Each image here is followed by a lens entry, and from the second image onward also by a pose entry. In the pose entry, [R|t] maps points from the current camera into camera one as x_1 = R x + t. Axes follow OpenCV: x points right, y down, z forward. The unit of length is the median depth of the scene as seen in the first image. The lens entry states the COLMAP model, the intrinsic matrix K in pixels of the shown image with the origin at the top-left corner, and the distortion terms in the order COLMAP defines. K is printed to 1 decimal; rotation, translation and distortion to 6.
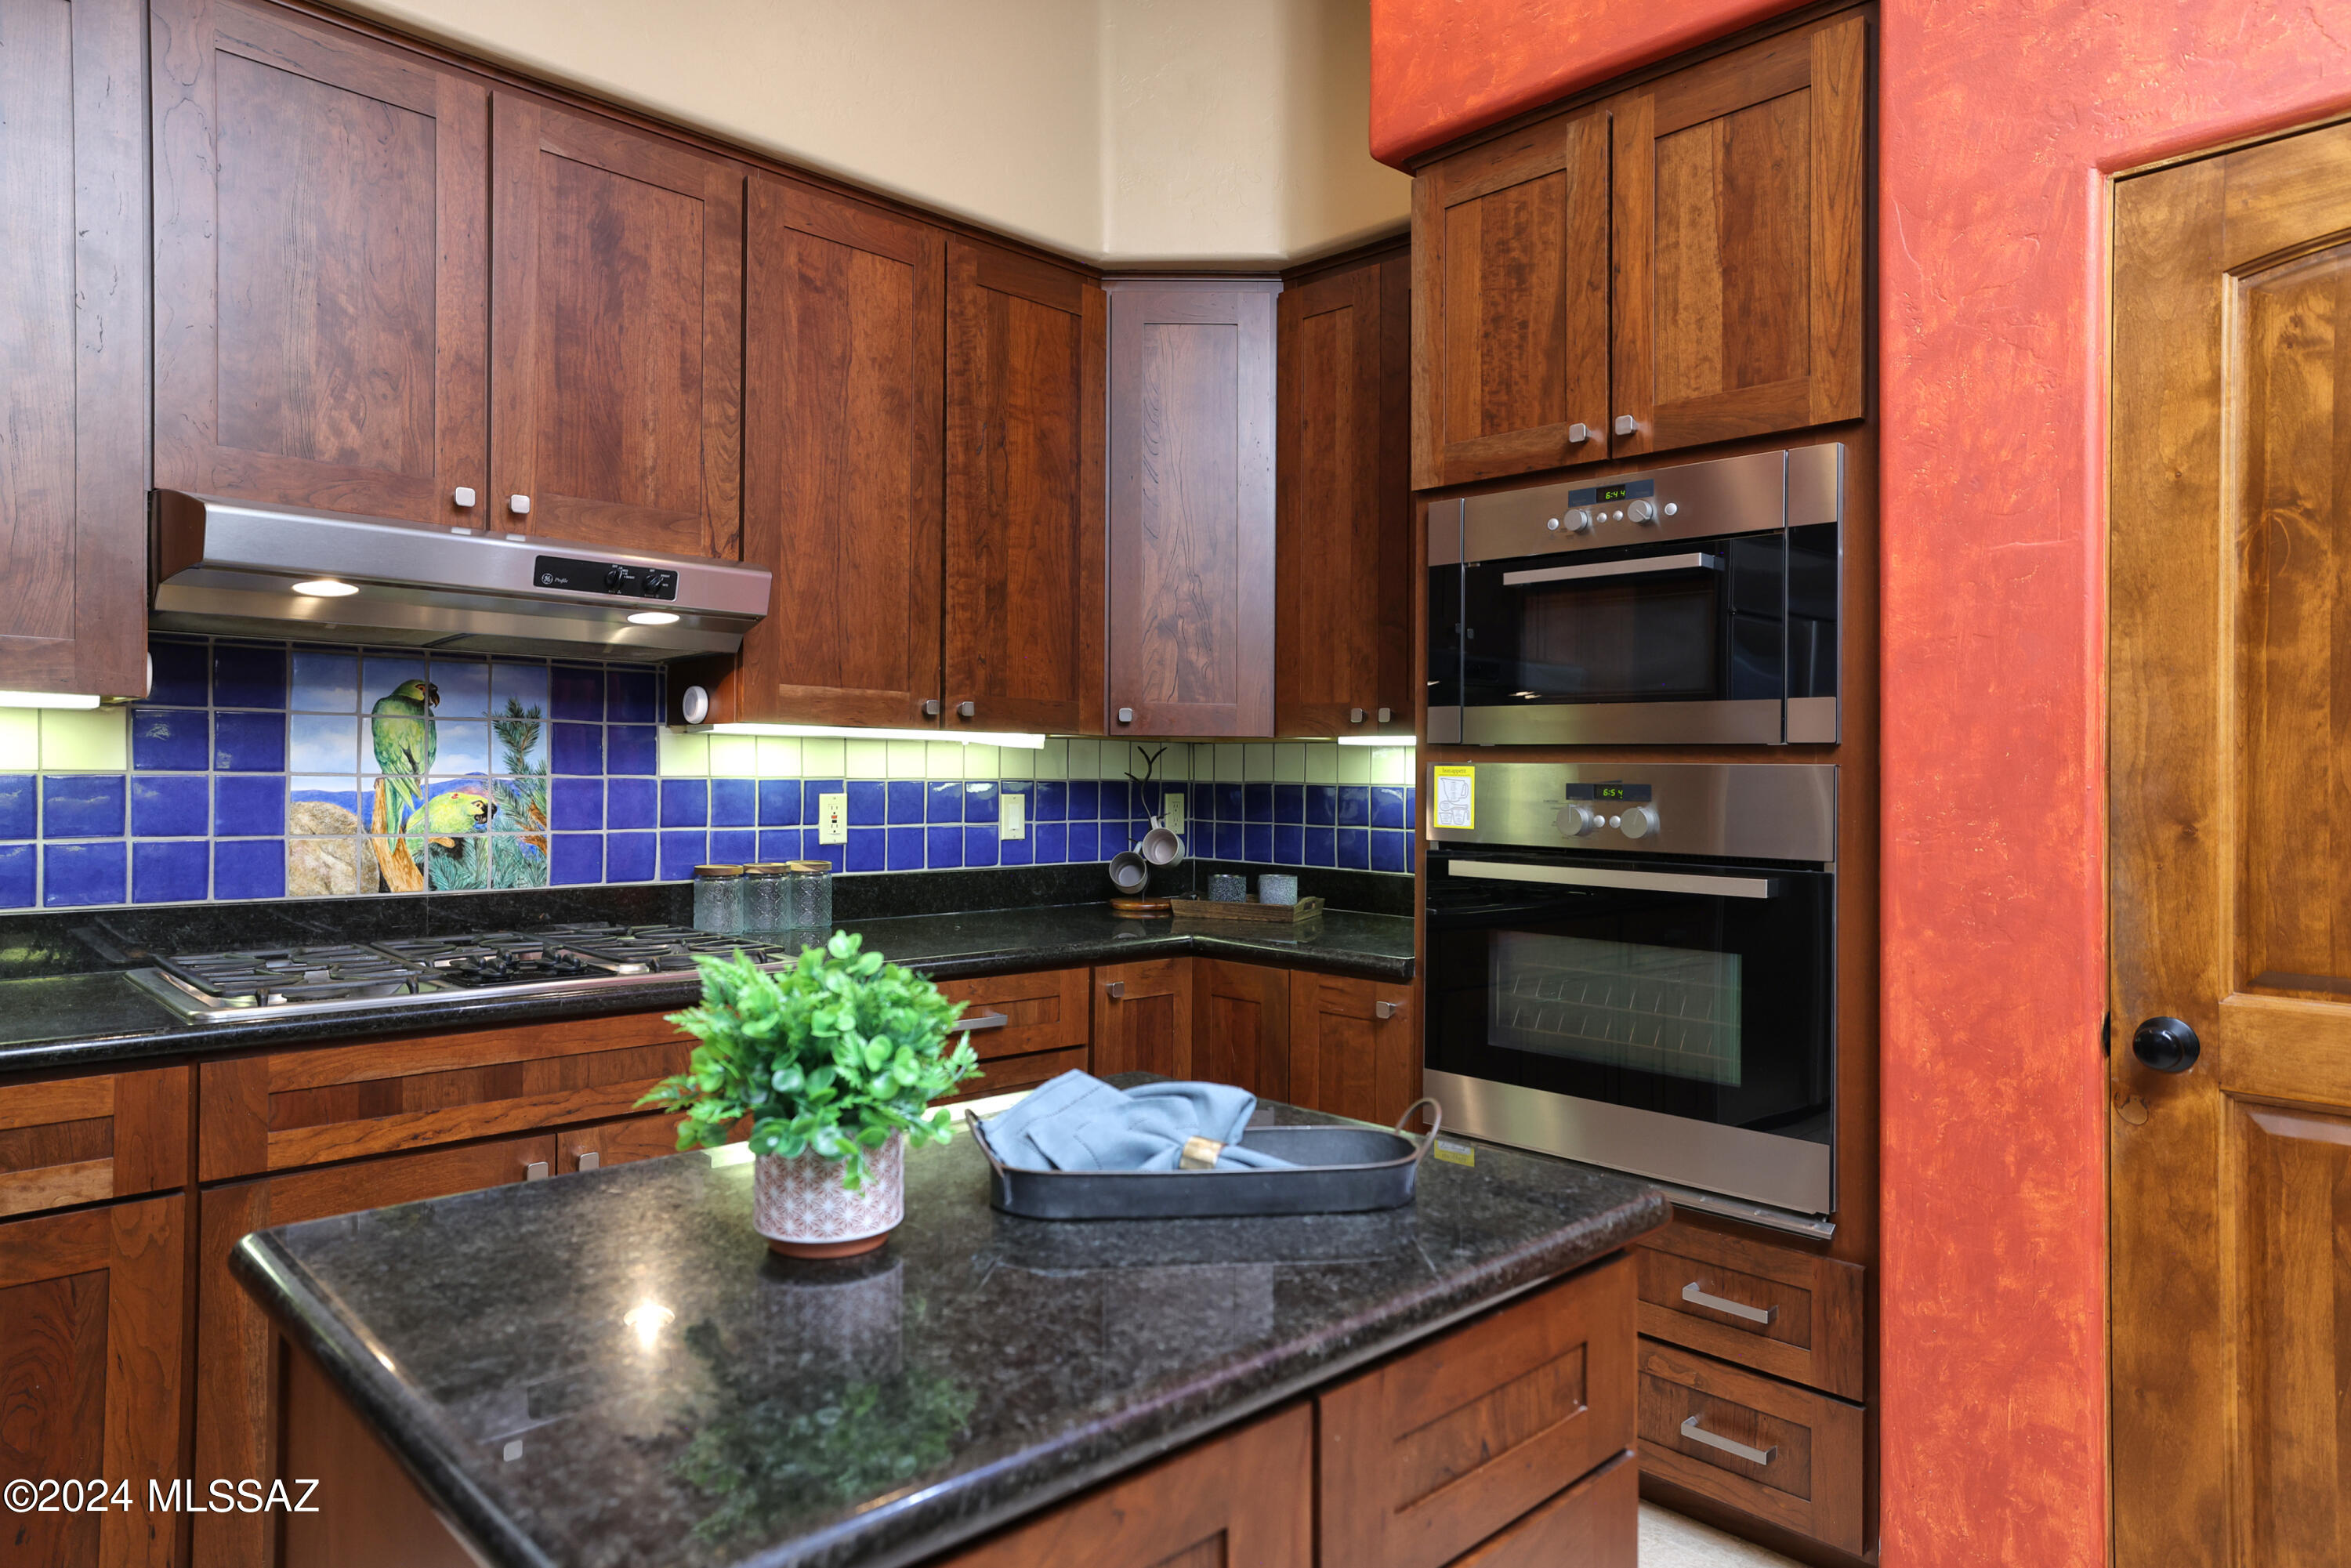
lens RADIAL K [[1443.0, 0, 1179.2], [0, 1443.0, 764.1], [0, 0, 1]] dist [-0.000988, 0.019659]
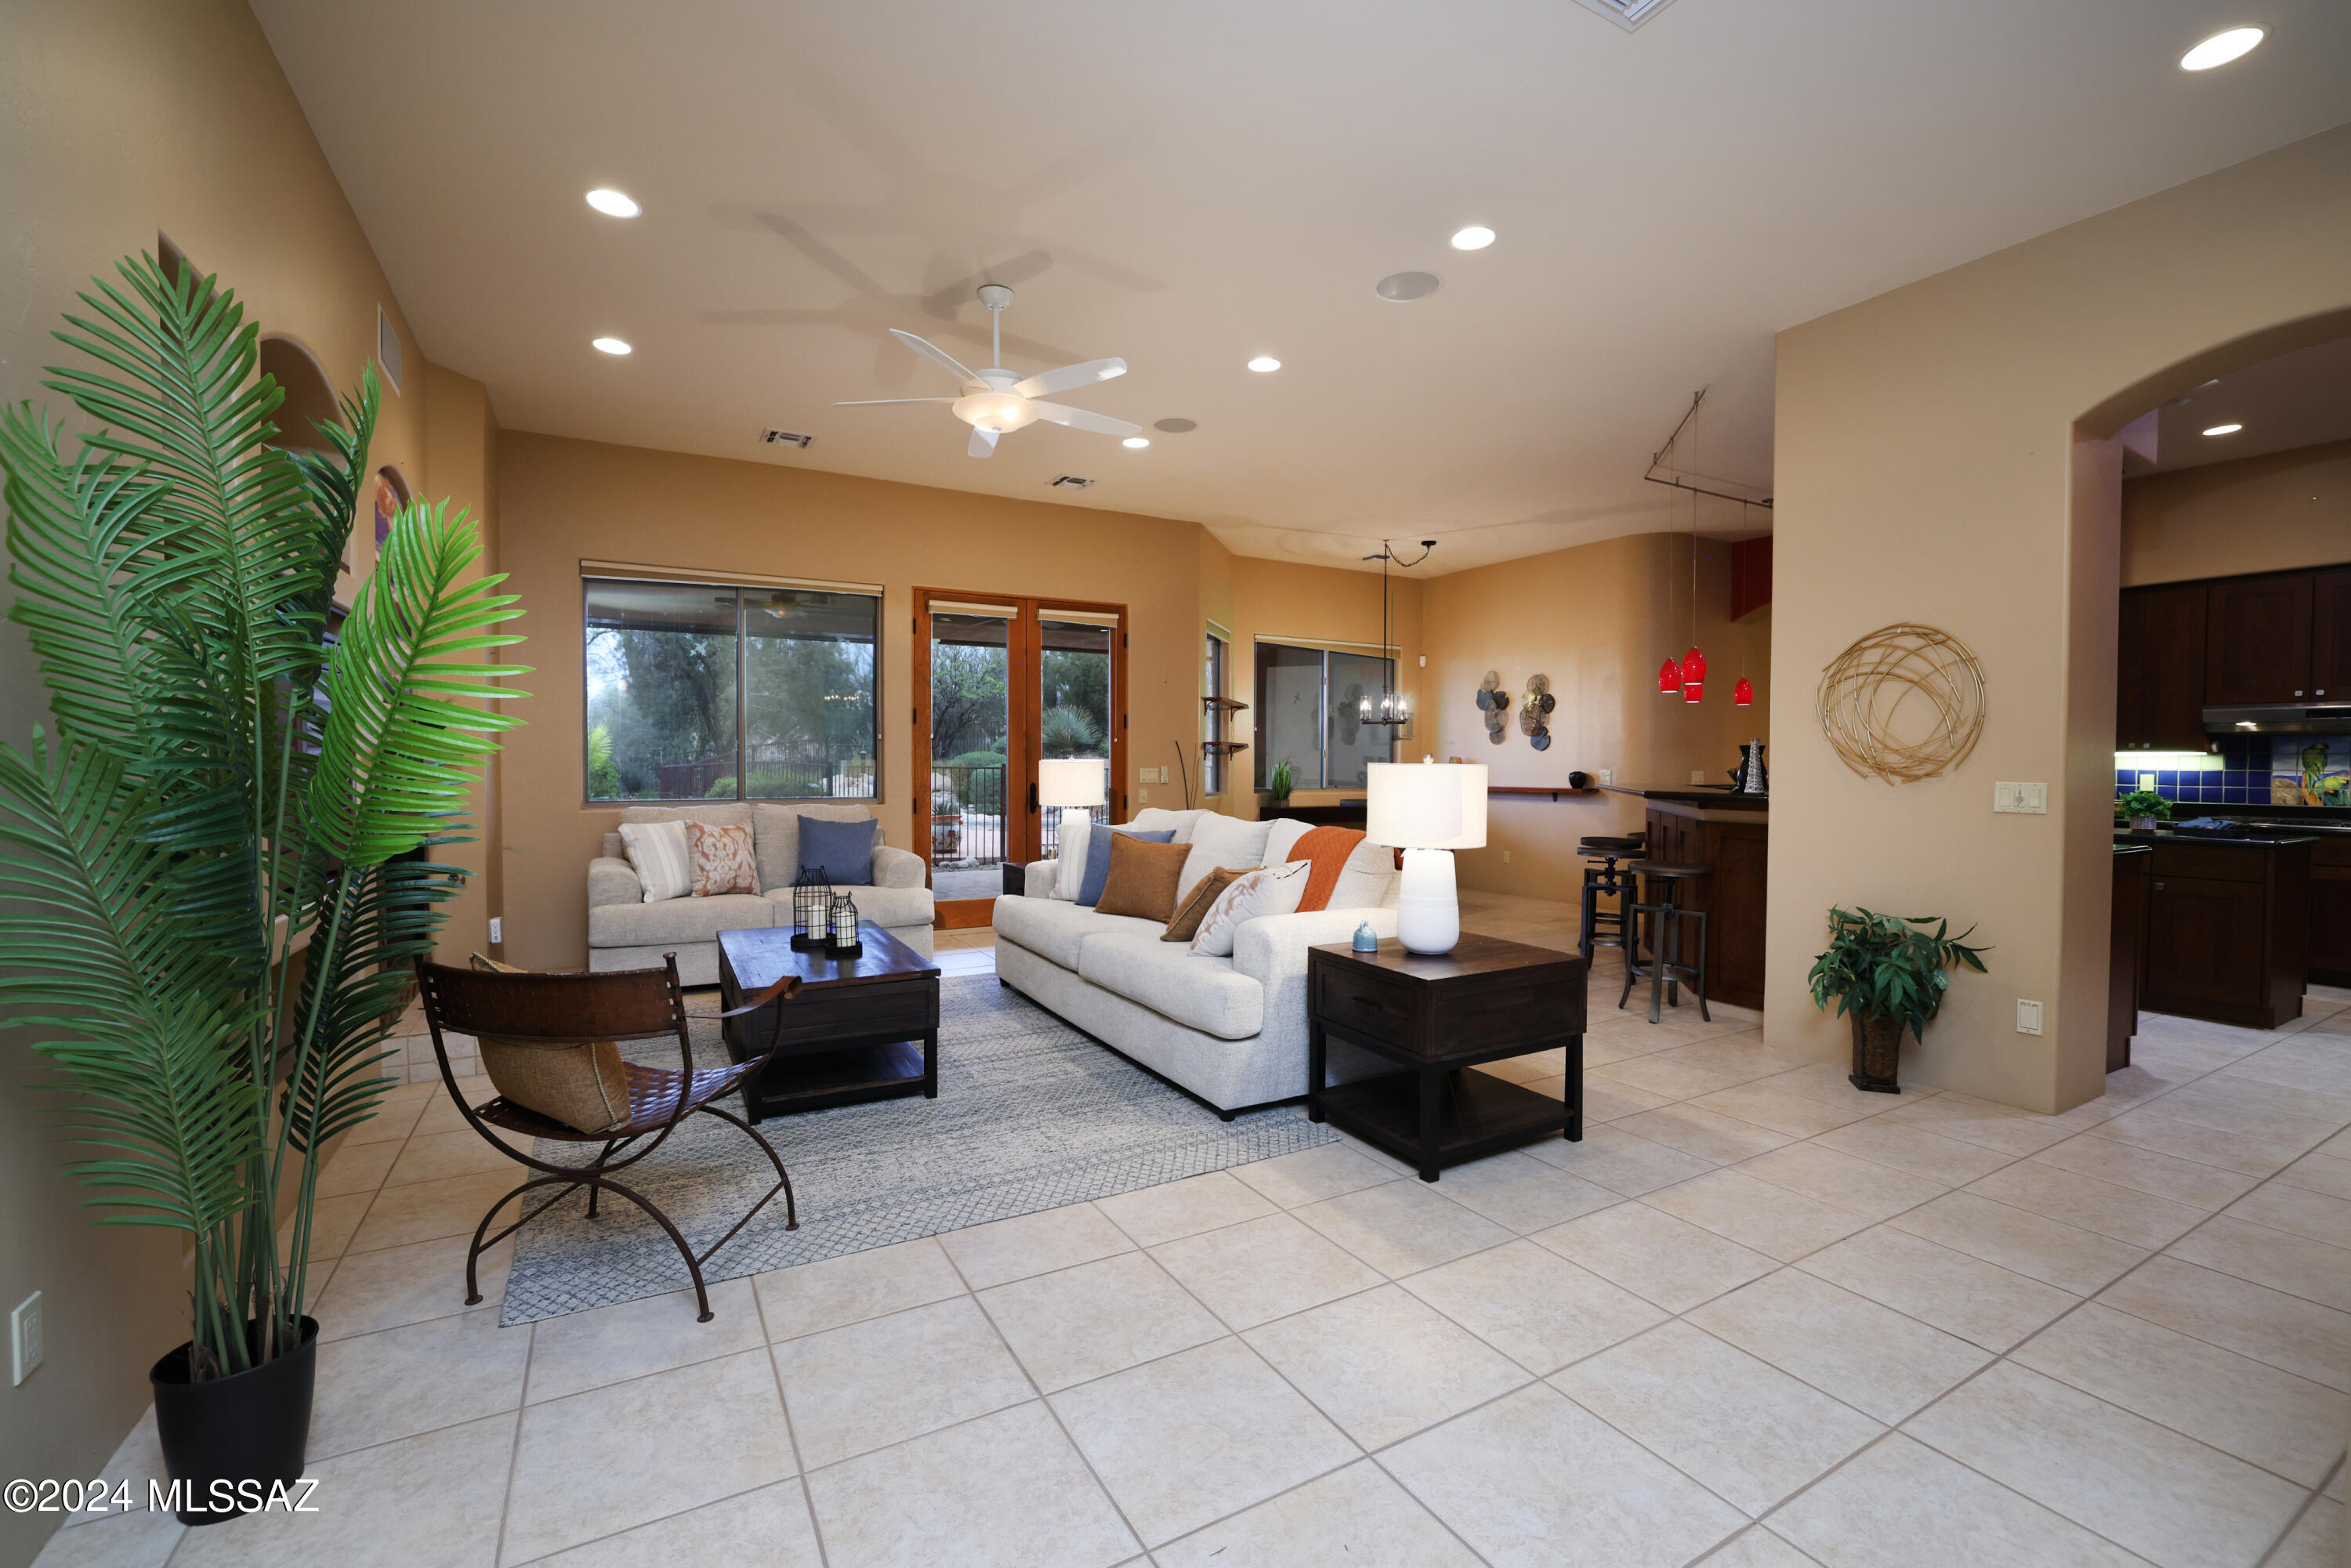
lens RADIAL K [[1006.6, 0, 1199.8], [0, 1006.6, 788.1], [0, 0, 1]] dist [-0.032672, 0.011521]
pose [[-0.236520, 0.012173, -0.971550, 2.439063], [0.001576, 0.999925, 0.012145, 0.016909], [0.971625, 0.001341, -0.236522, -1.041121]]
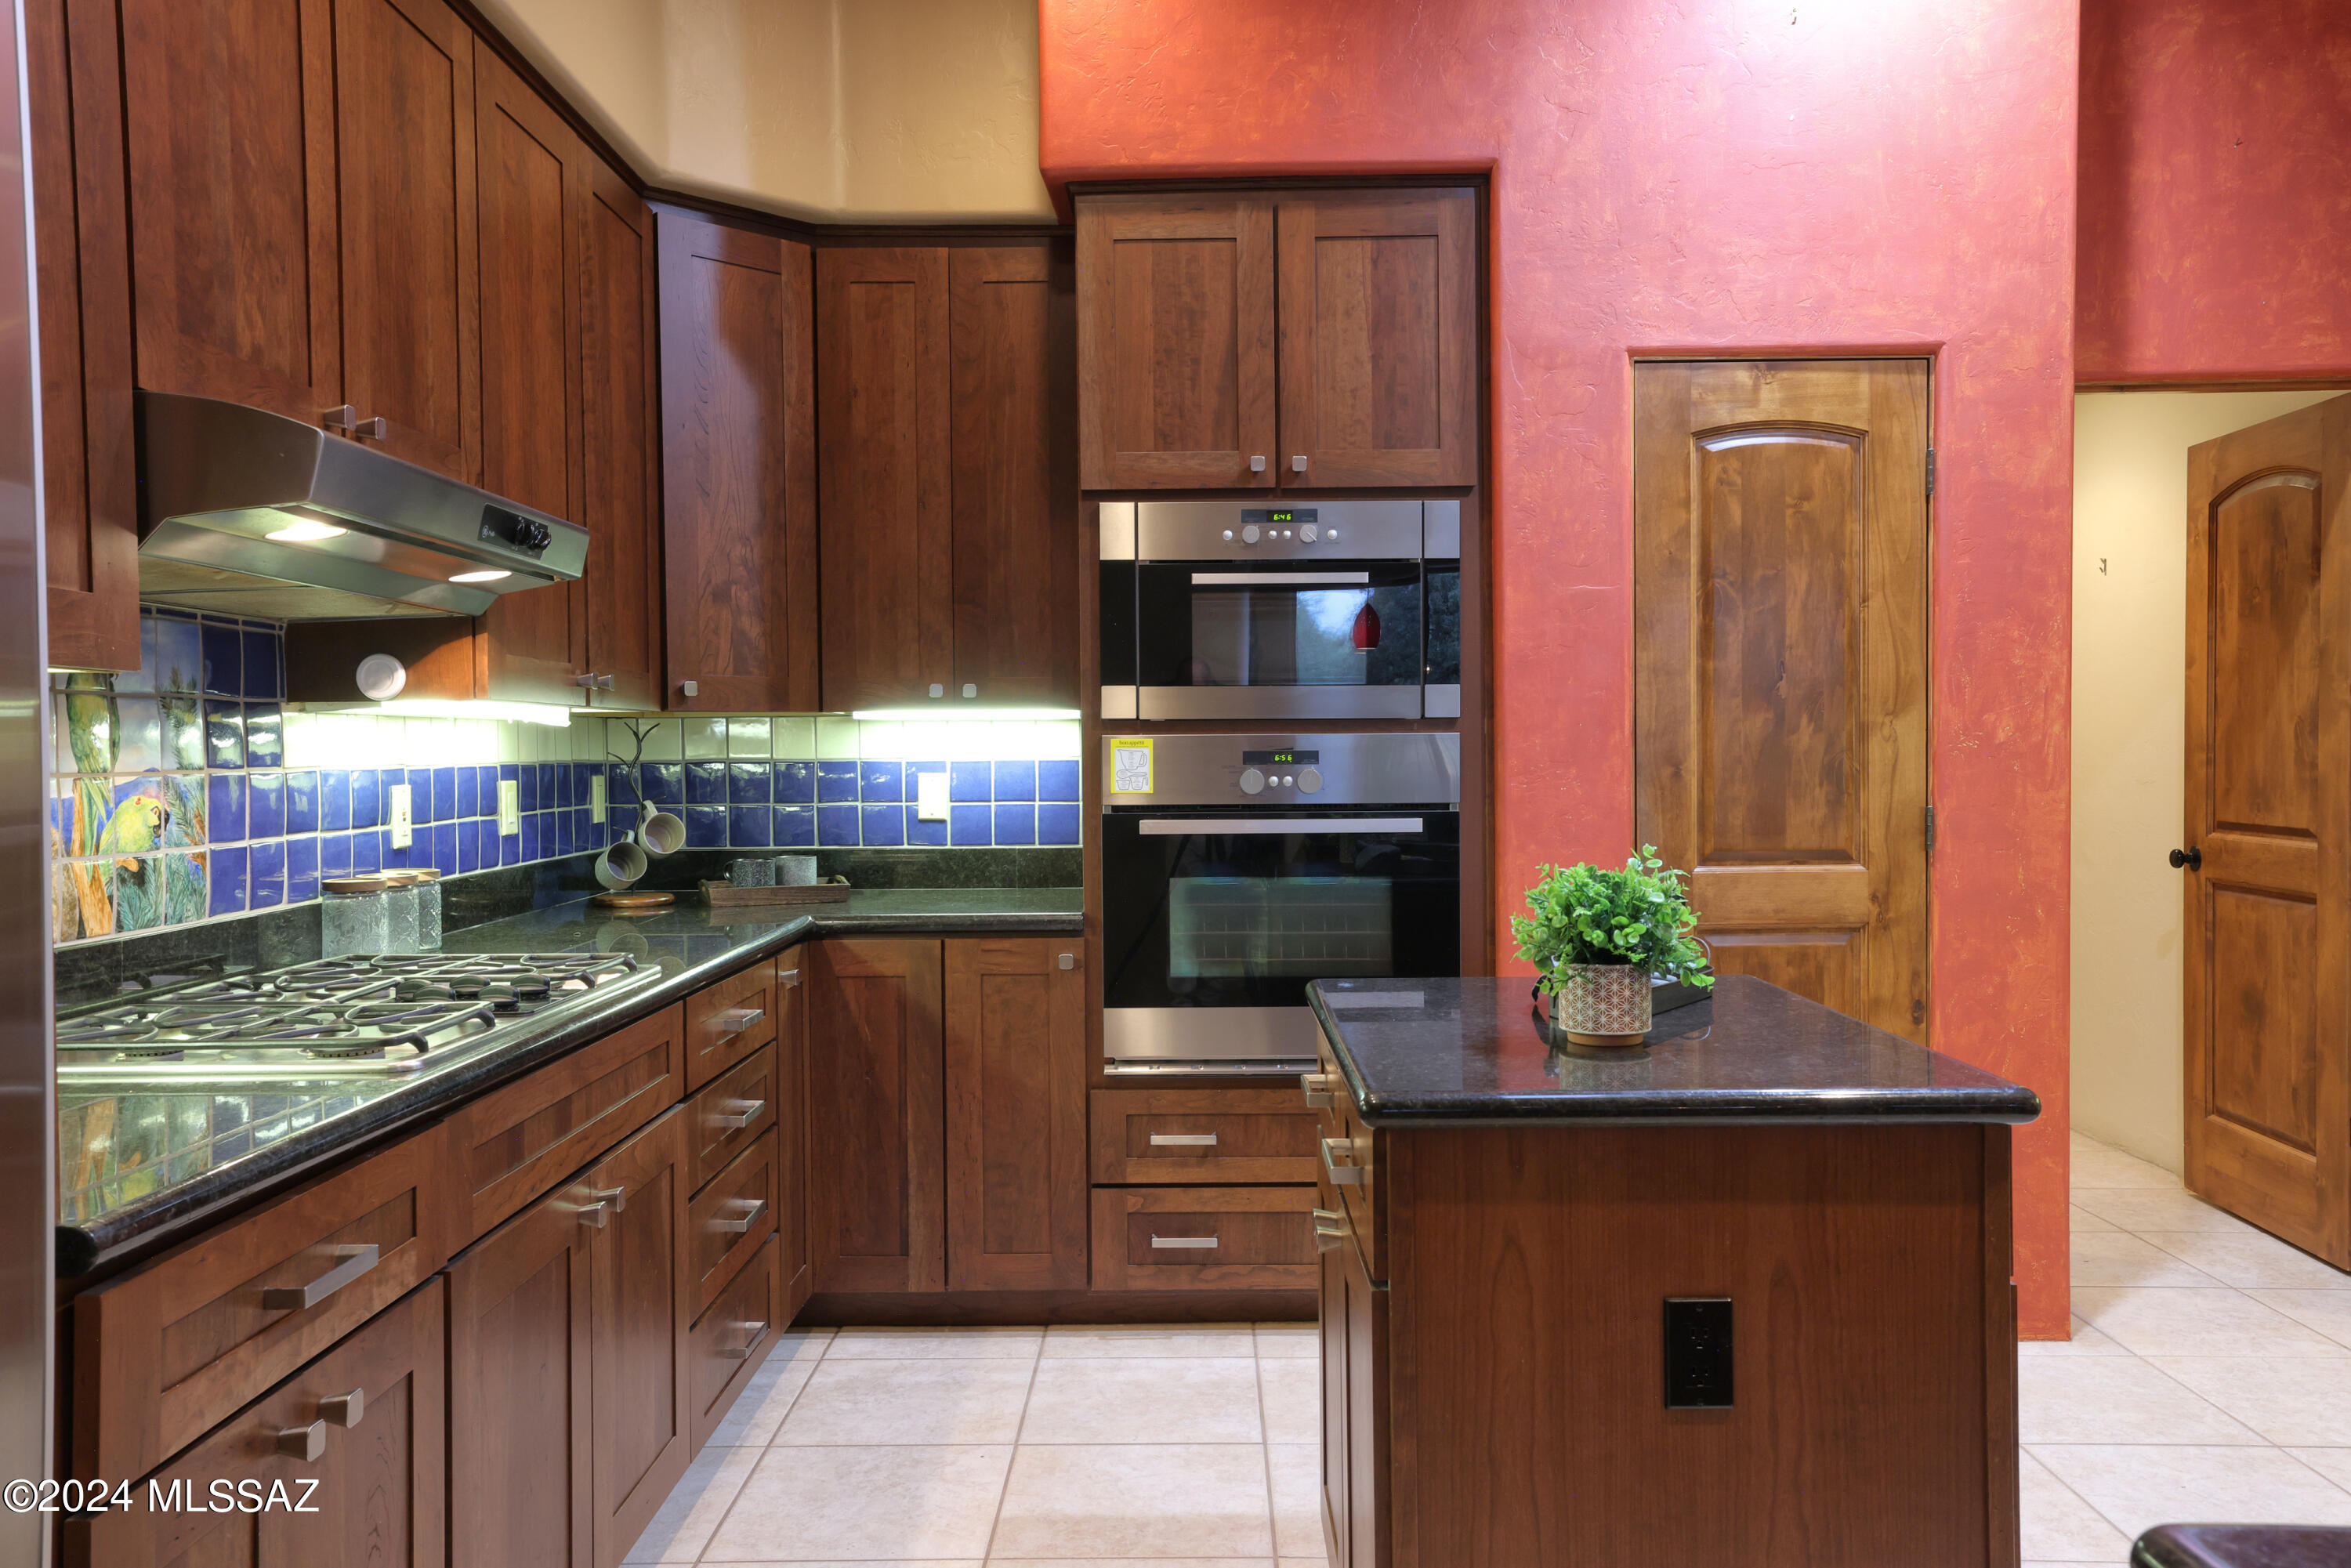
lens RADIAL K [[1786.3, 0, 1175.5], [0, 1786.3, 784.0], [0, 0, 1]] dist [0.002572, -0.000010]
pose [[0.700484, -0.033726, 0.712871, -0.836389], [0.012912, 0.999318, 0.034590, -0.011948], [-0.713552, -0.015026, 0.700442, -0.010547]]
